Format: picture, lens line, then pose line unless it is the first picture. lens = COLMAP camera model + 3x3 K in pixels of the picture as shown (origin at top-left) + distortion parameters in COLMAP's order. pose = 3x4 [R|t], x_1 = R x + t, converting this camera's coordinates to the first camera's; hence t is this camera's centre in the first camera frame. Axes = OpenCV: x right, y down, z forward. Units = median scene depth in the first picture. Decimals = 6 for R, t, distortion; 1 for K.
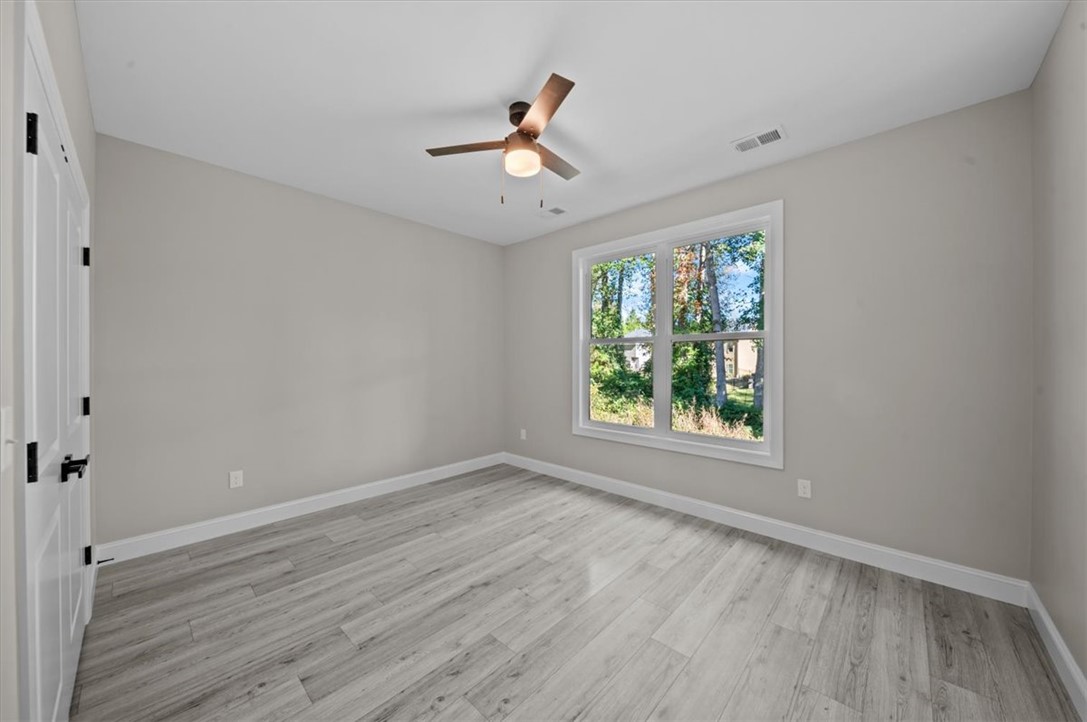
lens RADIAL K [[381.9, 0, 545.4], [0, 381.9, 358.9], [0, 0, 1]] dist [-0.005756, -0.000038]
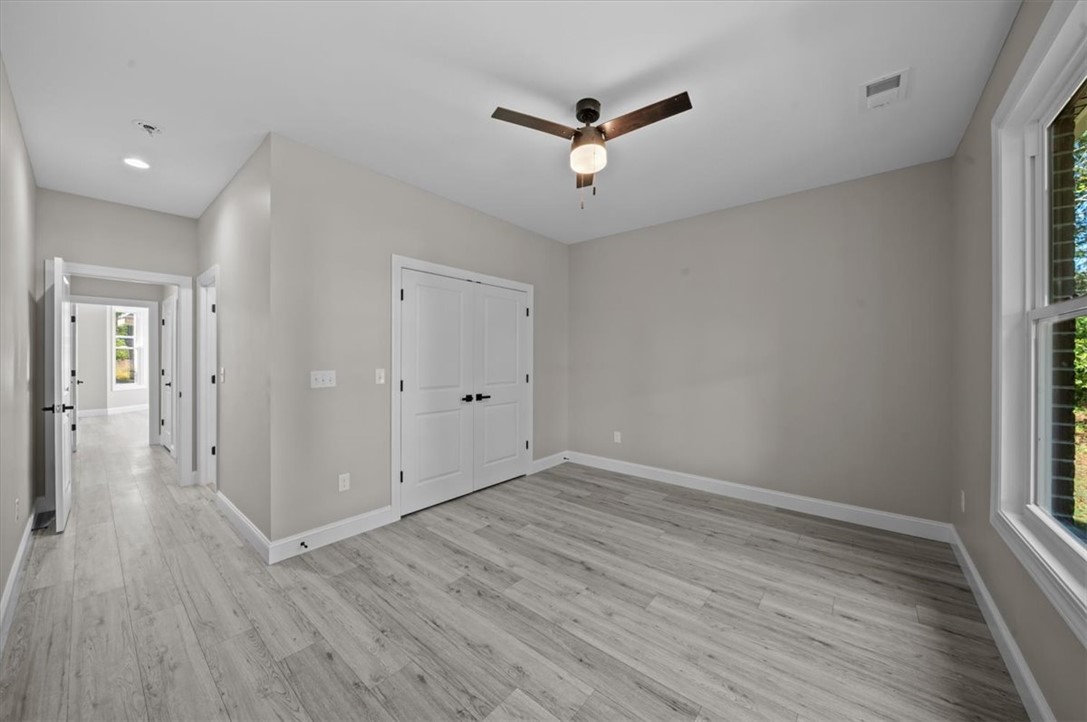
lens RADIAL K [[381.9, 0, 545.4], [0, 381.9, 358.9], [0, 0, 1]] dist [-0.005756, -0.000038]
pose [[0.060645, 0.003153, -0.998154, 0.710070], [-0.001902, 0.999994, 0.003044, -0.000533], [0.998158, 0.001714, 0.060651, 0.640936]]
